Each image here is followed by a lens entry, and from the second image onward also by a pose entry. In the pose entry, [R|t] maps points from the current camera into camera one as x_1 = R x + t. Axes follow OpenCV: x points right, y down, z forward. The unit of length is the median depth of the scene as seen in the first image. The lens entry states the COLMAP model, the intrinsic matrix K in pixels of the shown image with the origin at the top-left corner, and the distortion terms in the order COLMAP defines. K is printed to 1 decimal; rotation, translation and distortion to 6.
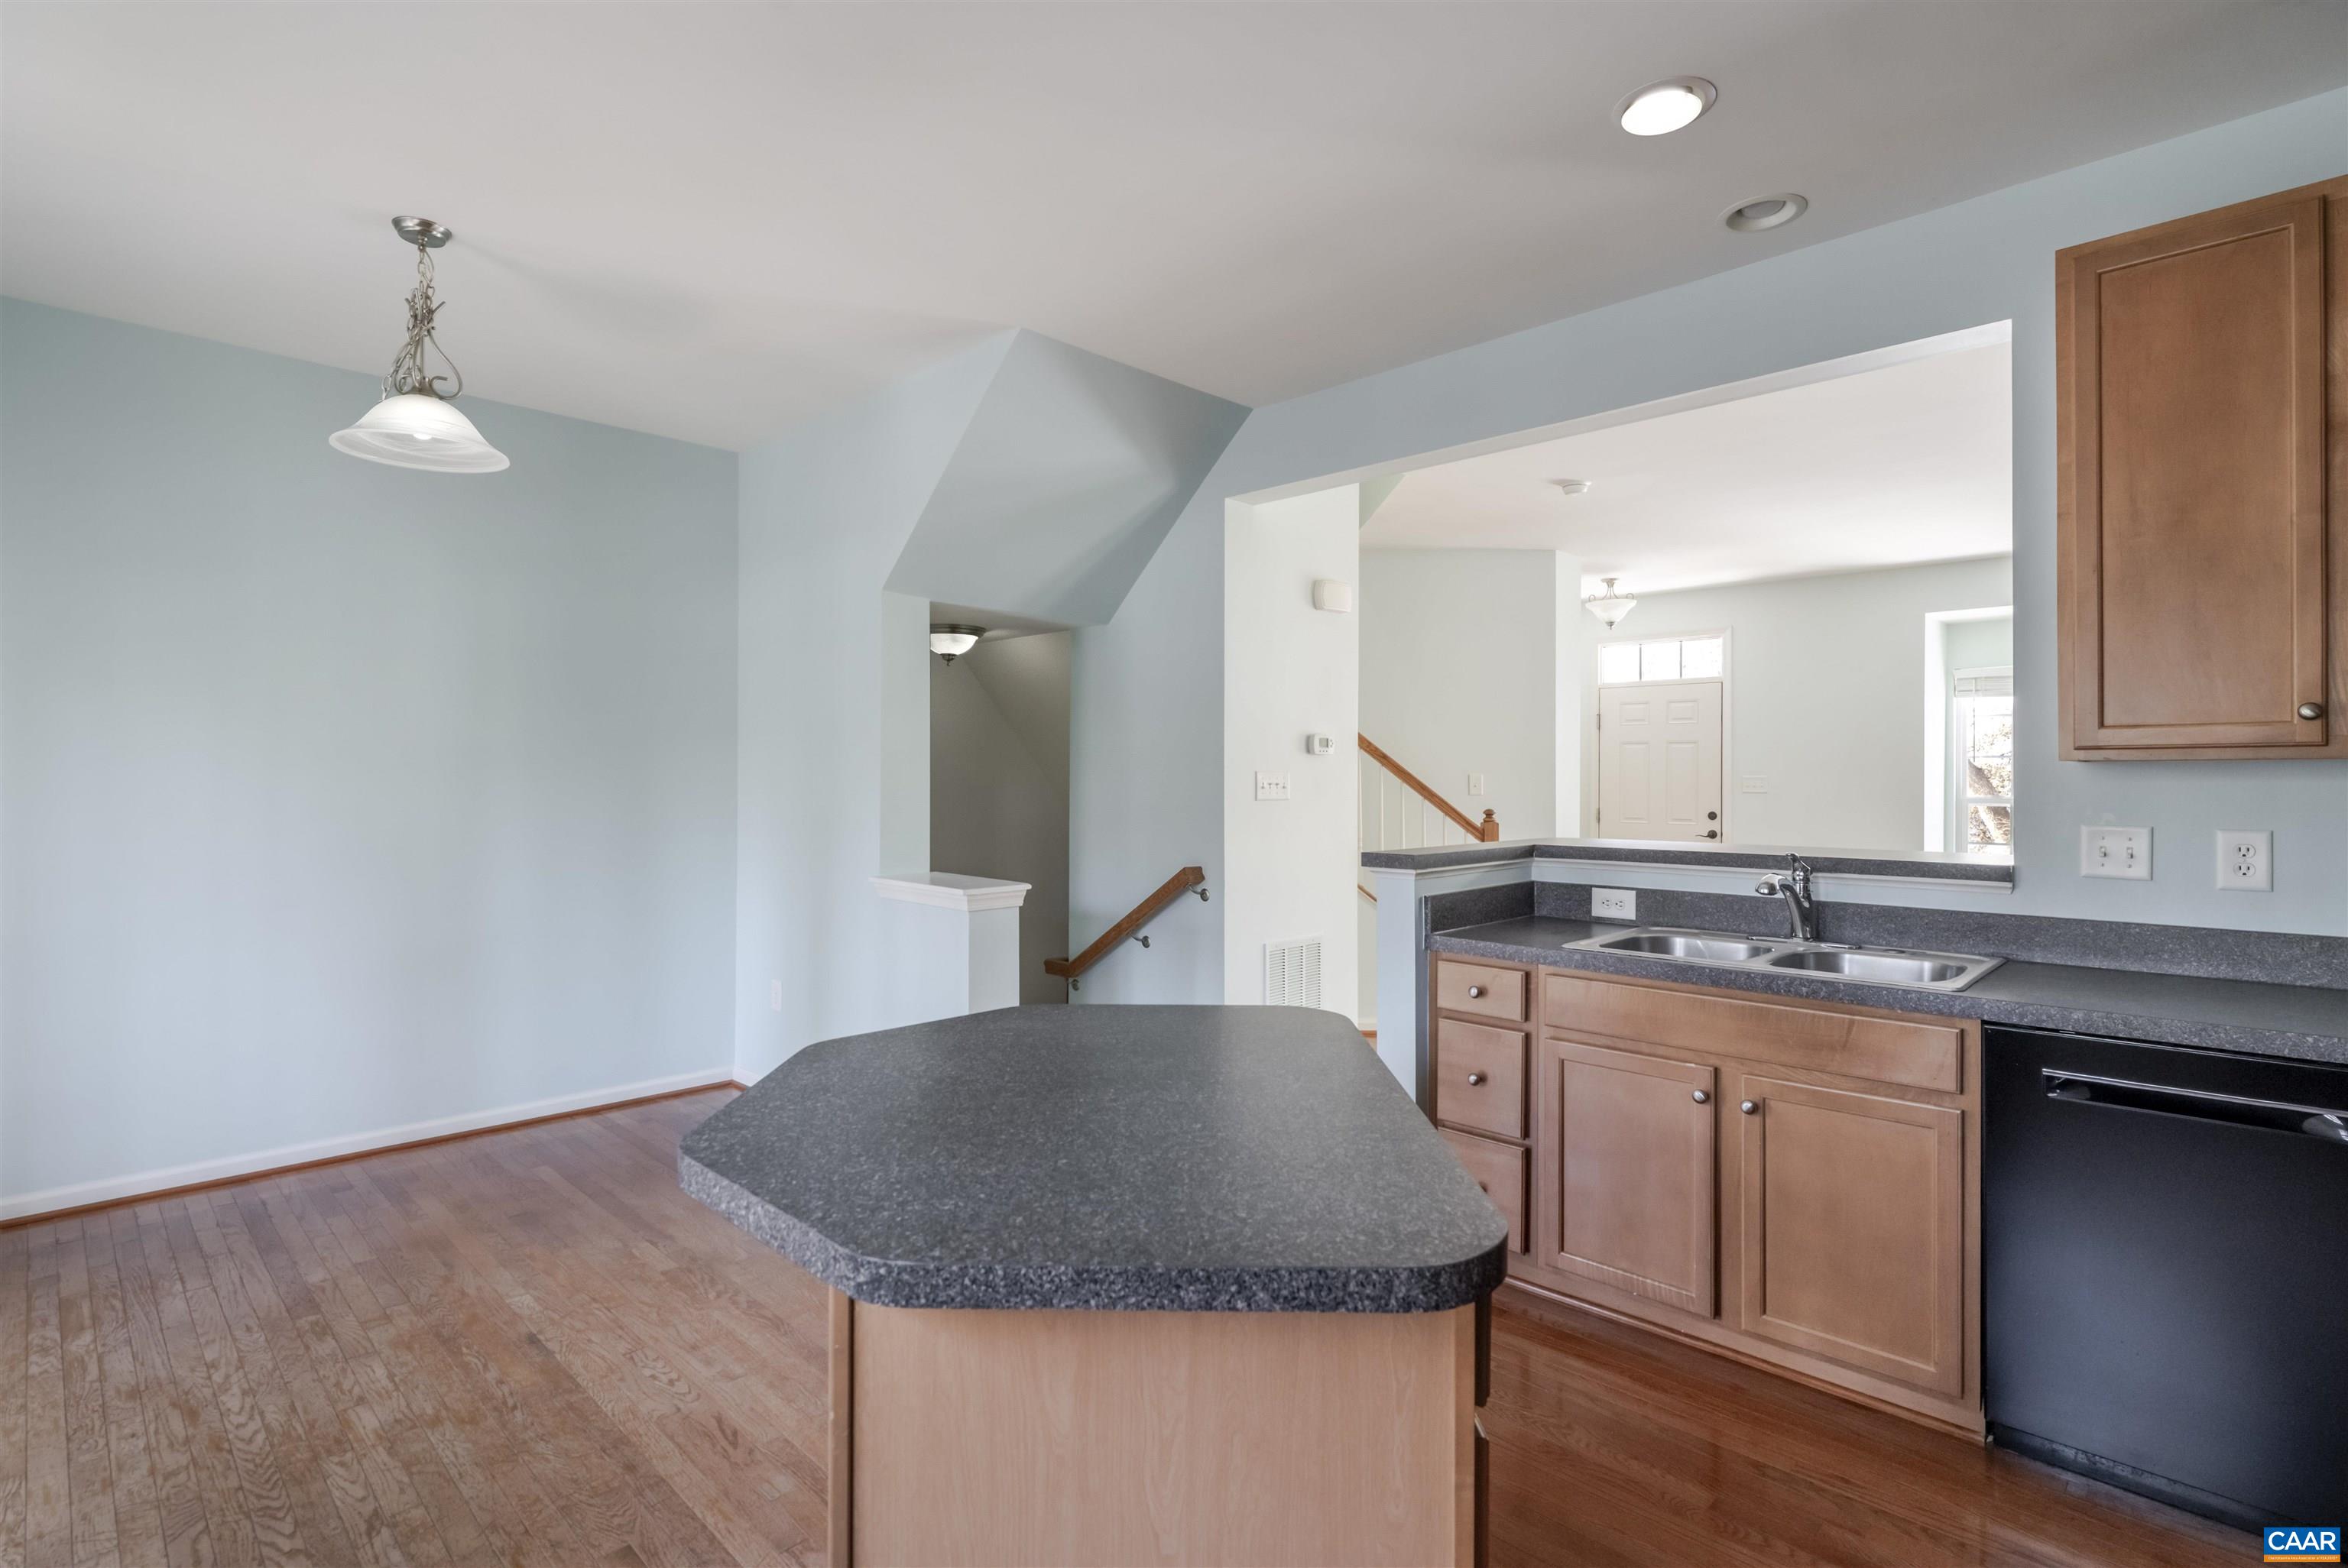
lens RADIAL K [[1130.6, 0, 1166.1], [0, 1130.6, 769.9], [0, 0, 1]] dist [0.000245, 0.000071]
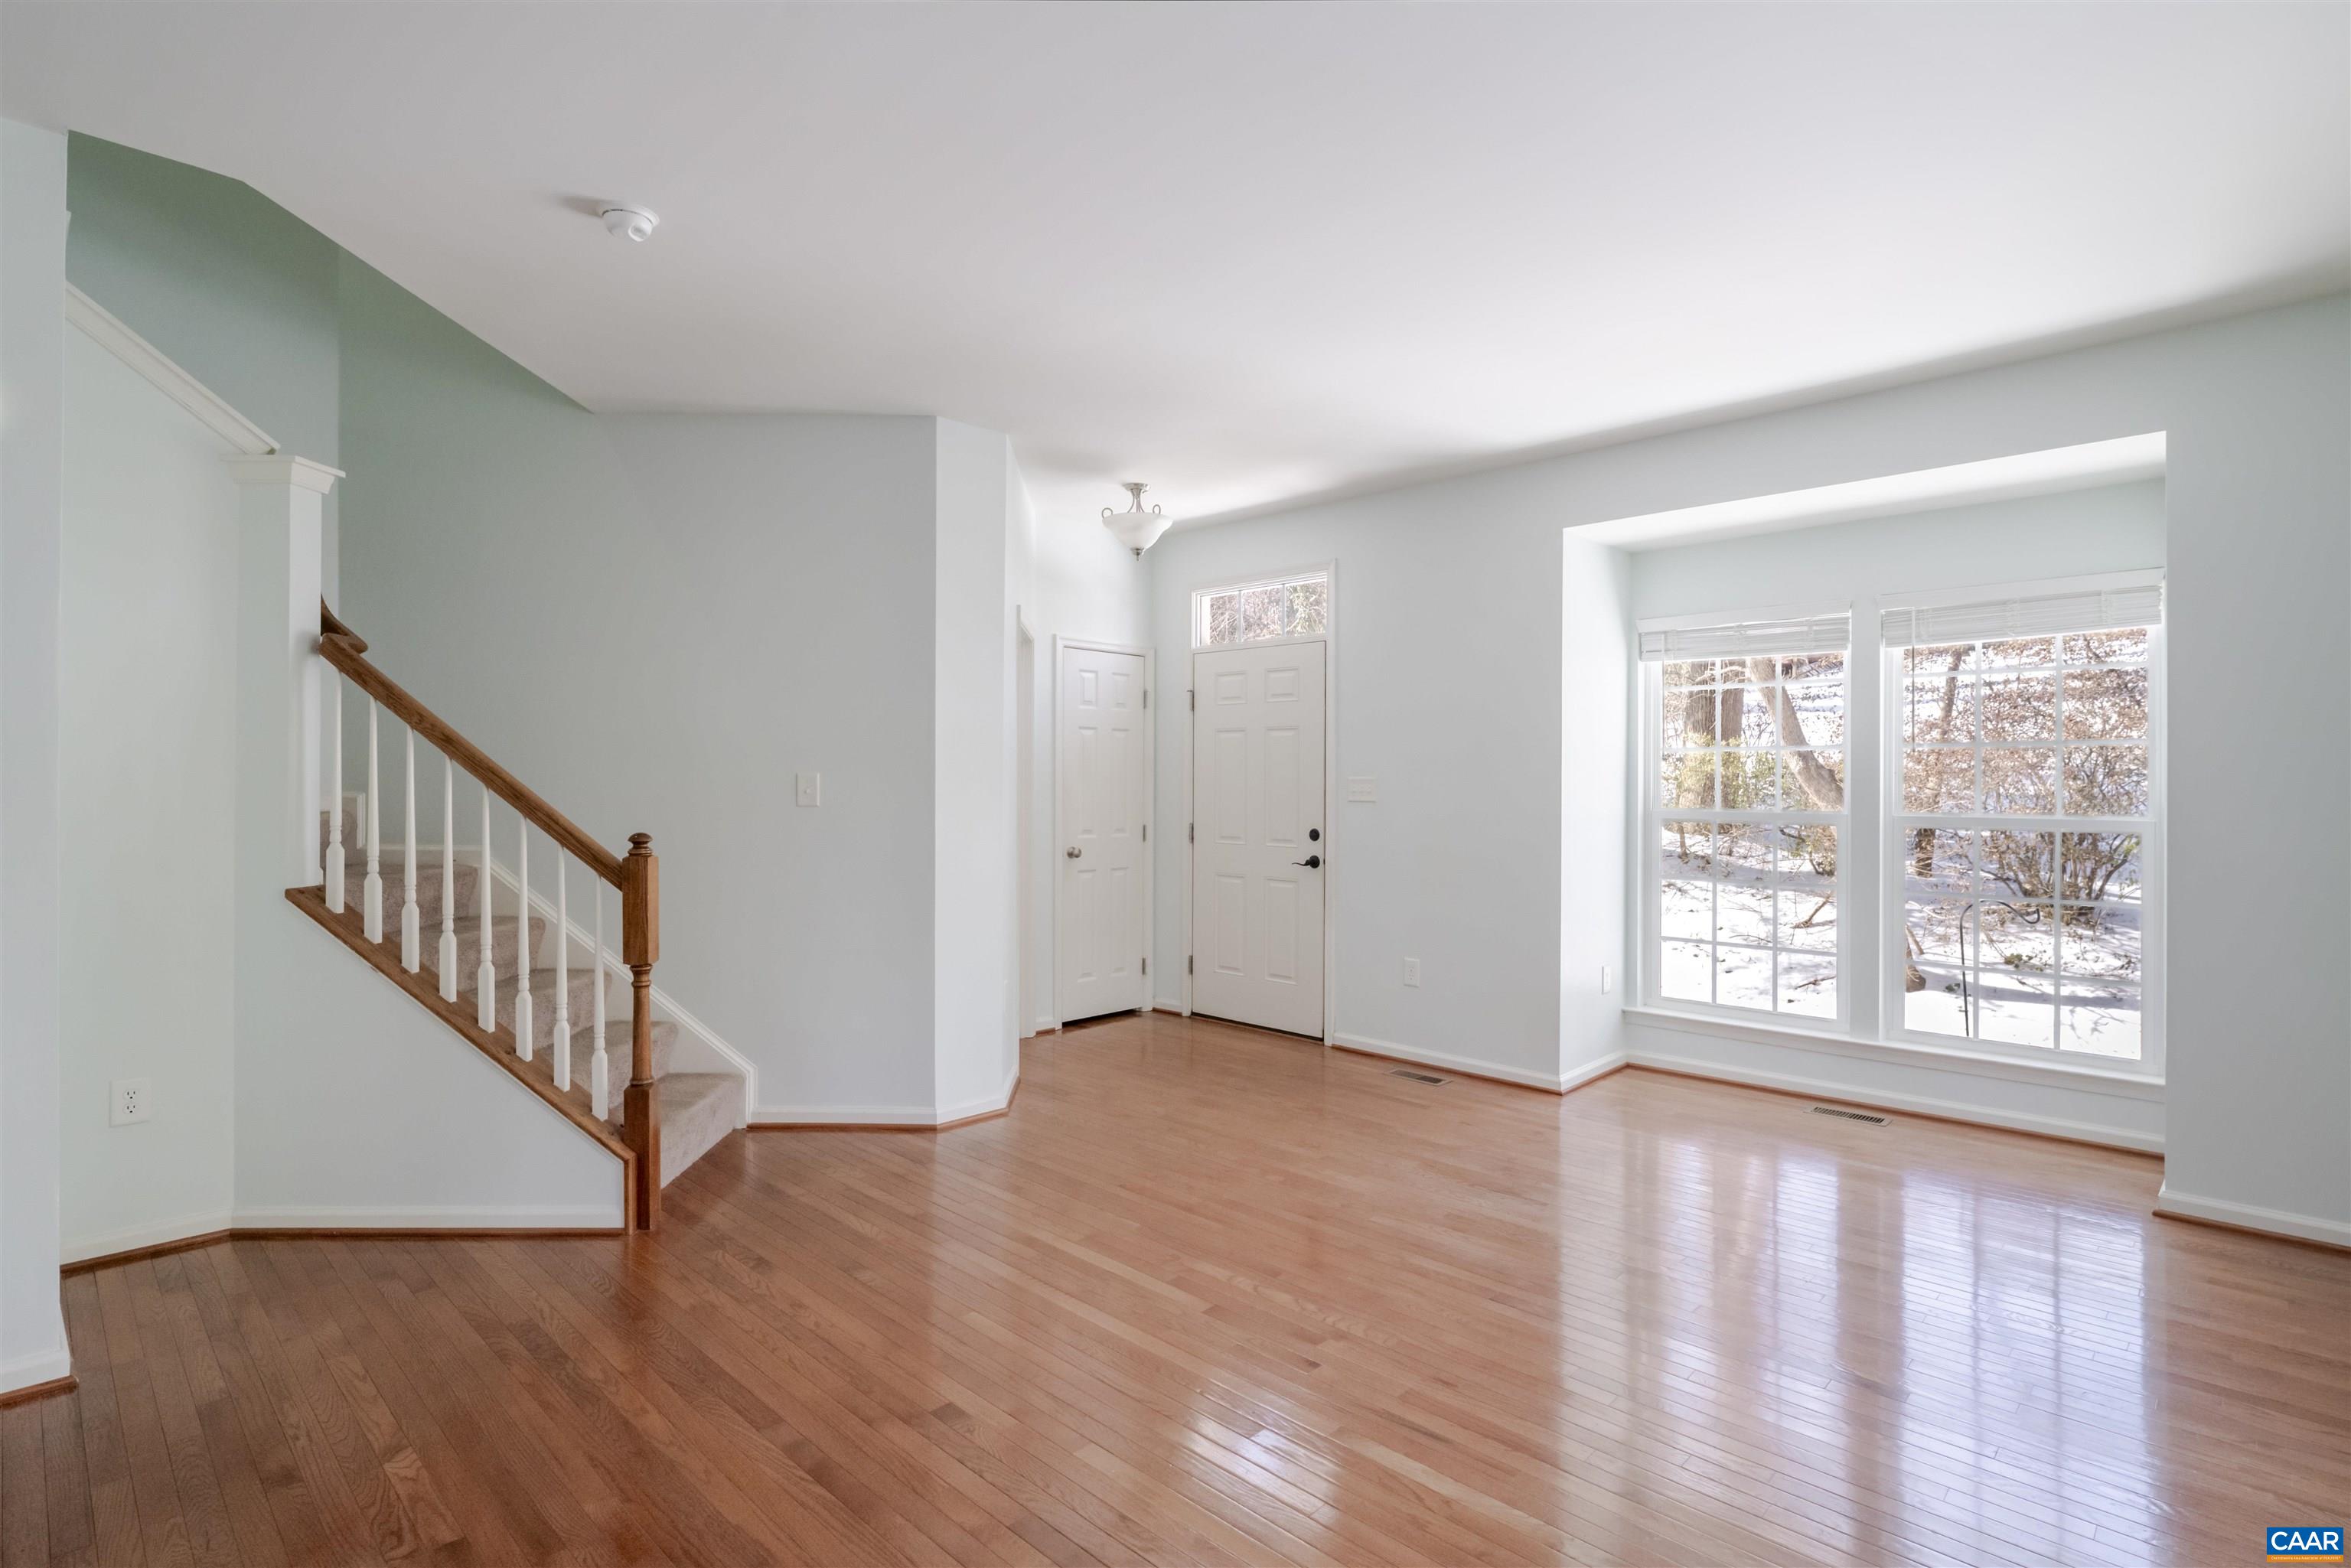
lens RADIAL K [[1146.2, 0, 1173.8], [0, 1146.2, 776.6], [0, 0, 1]] dist [0.000081, -0.001522]
pose [[0.999981, -0.000399, 0.006187, 0.553539], [0.000393, 0.999999, 0.001001, 0.005944], [-0.006187, -0.000999, 0.999980, 0.420968]]
